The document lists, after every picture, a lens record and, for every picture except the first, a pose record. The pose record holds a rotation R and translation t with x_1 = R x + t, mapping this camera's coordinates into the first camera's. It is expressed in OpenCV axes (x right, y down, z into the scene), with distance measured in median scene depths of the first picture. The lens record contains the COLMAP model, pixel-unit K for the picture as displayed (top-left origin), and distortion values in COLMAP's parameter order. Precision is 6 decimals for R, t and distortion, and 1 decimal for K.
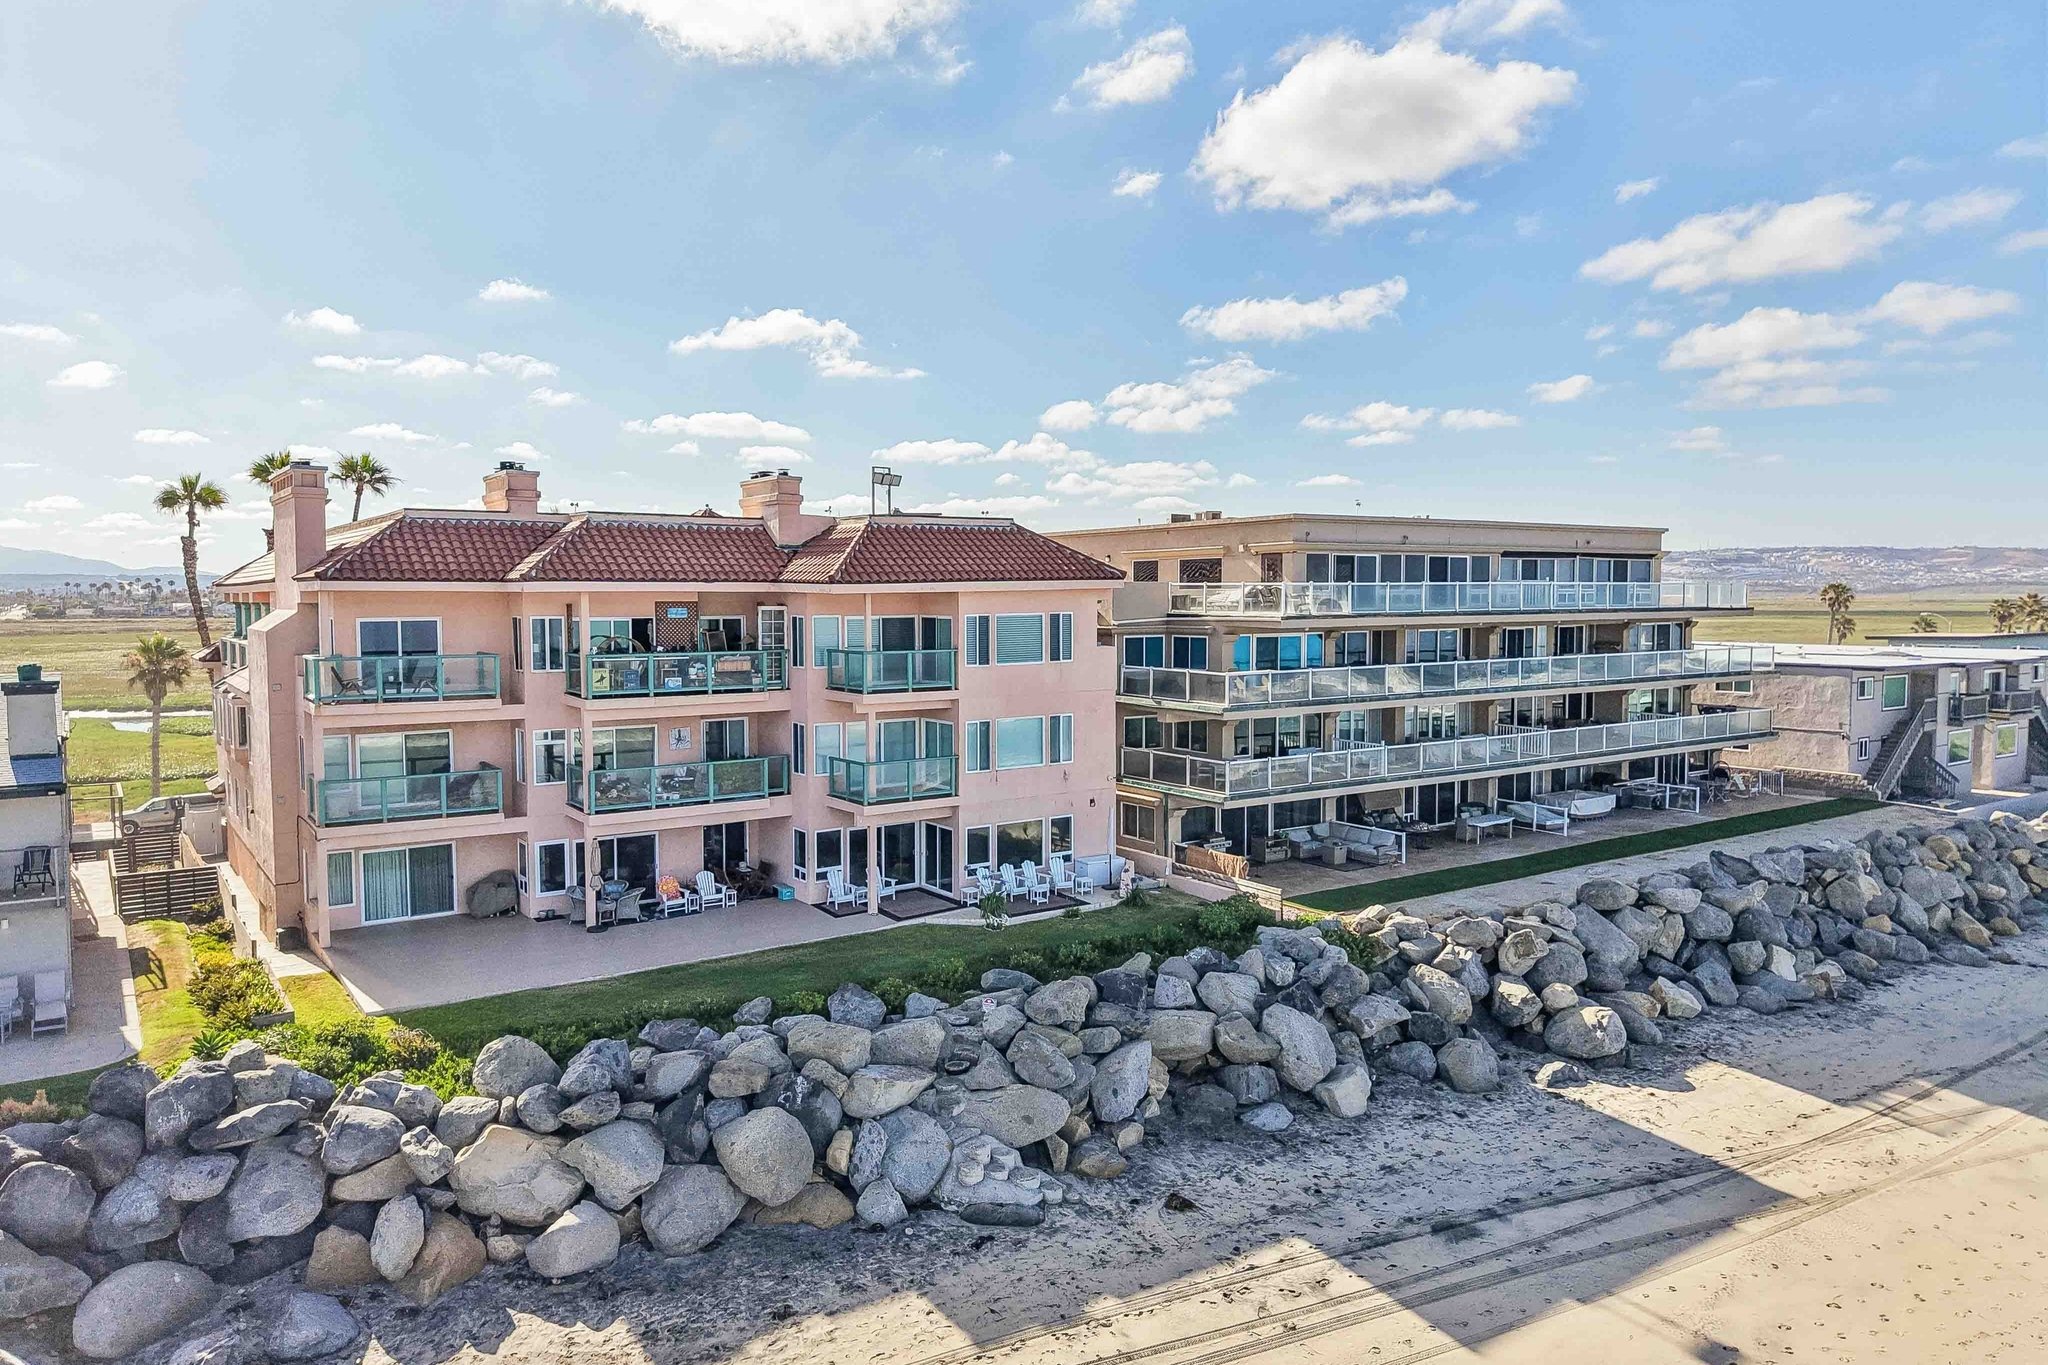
lens RADIAL K [[1385.6, 0, 1024.0], [0, 1385.6, 682.5], [0, 0, 1]] dist [0.046554, -0.003701]
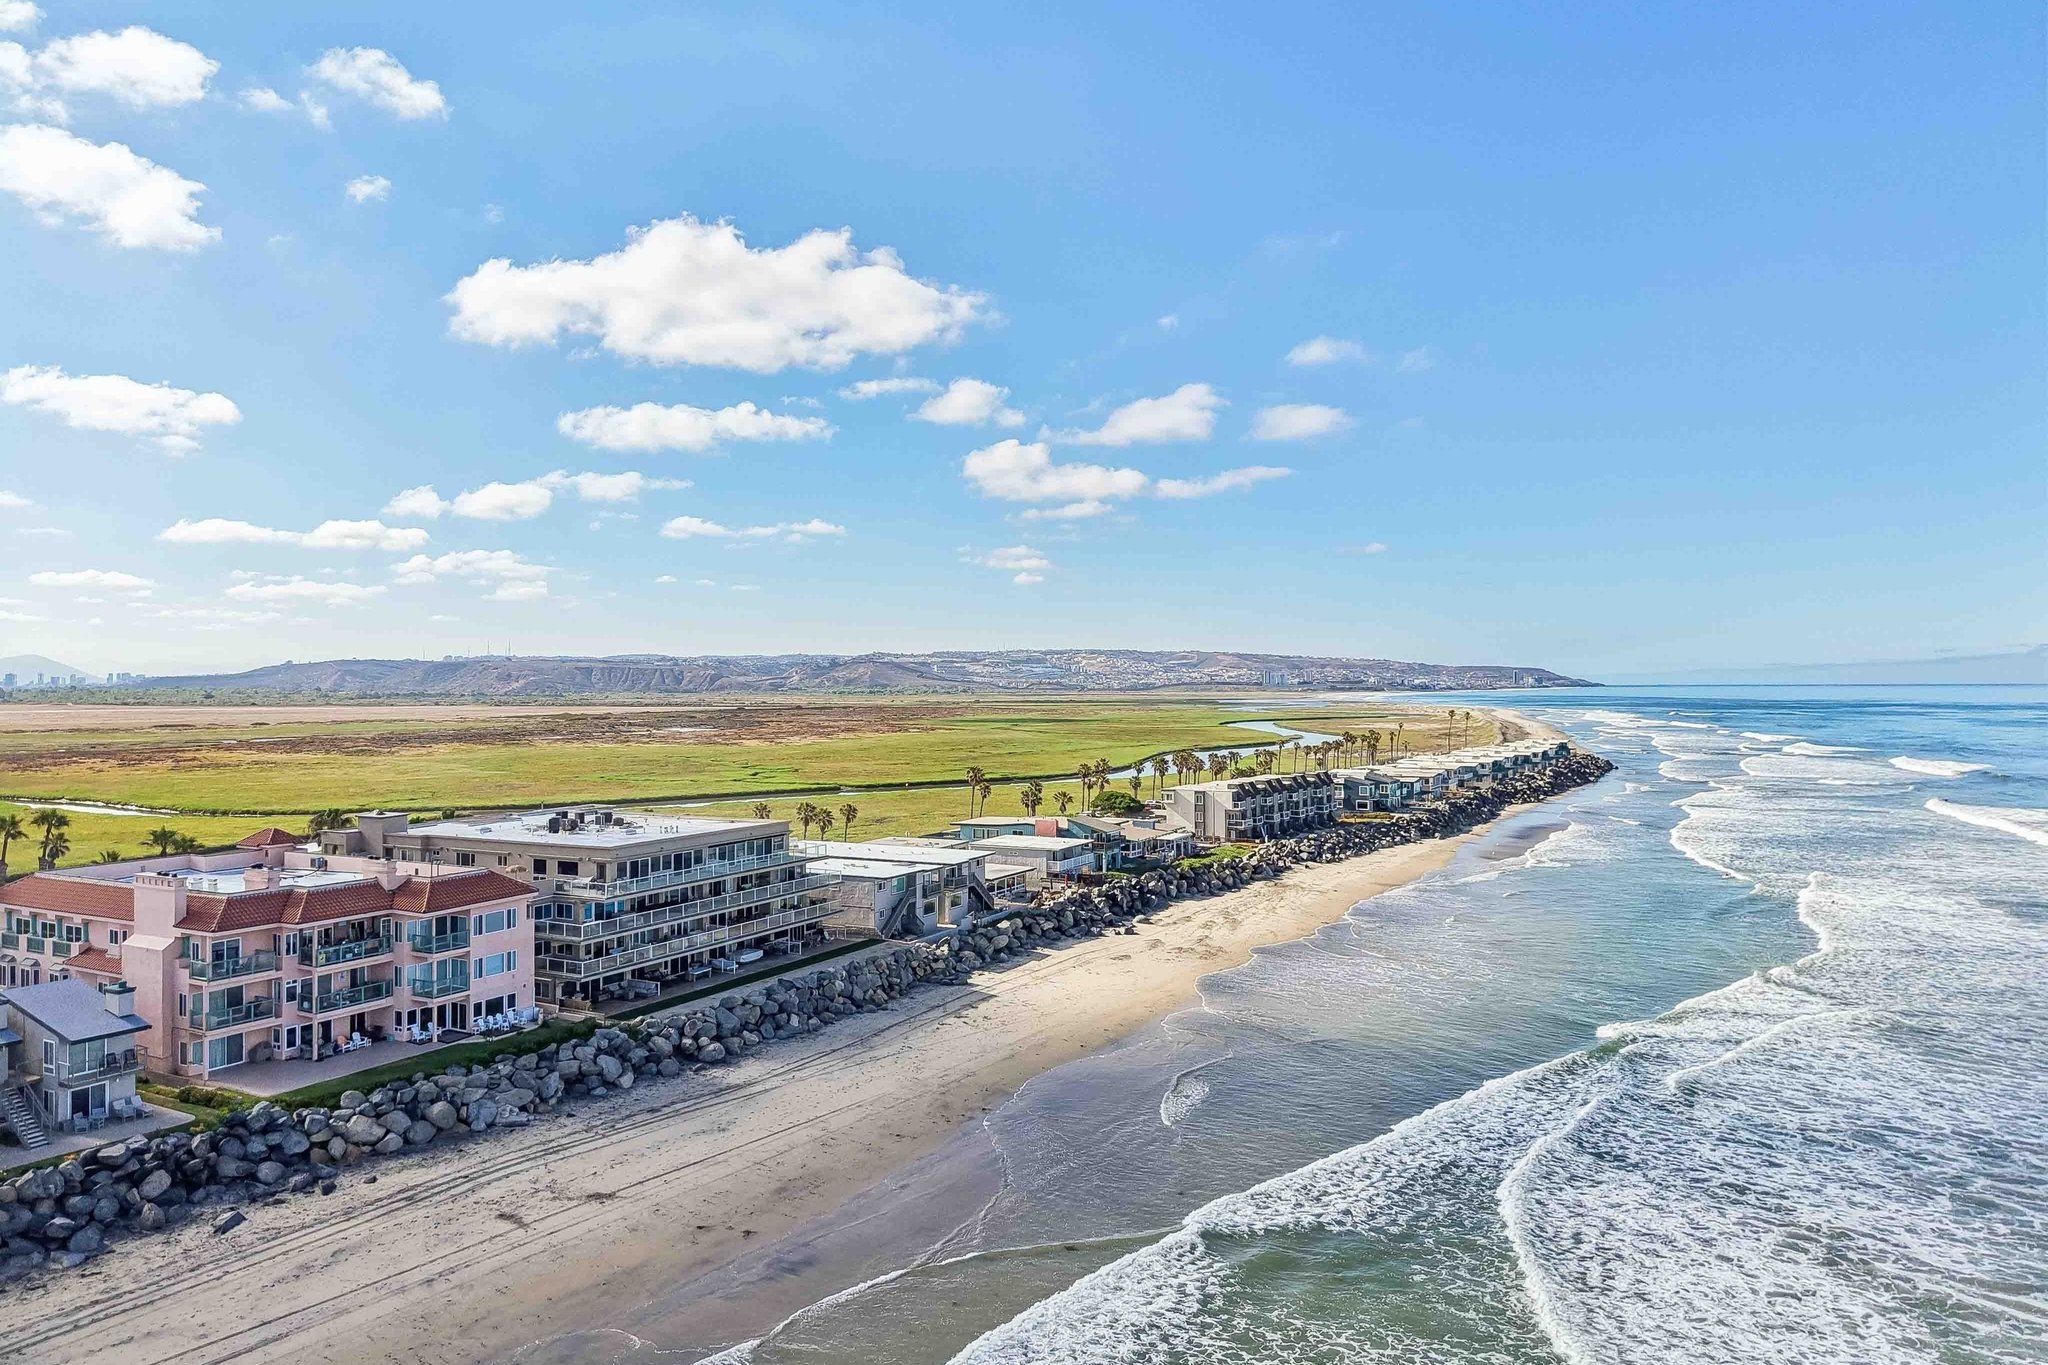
lens RADIAL K [[1385.6, 0, 1024.0], [0, 1385.6, 682.5], [0, 0, 1]] dist [0.046554, -0.003701]
pose [[0.893924, 0.004383, 0.448197, -0.291207], [0.025273, 0.997868, -0.060167, -0.297942], [-0.447505, 0.065112, 0.891908, -1.749985]]
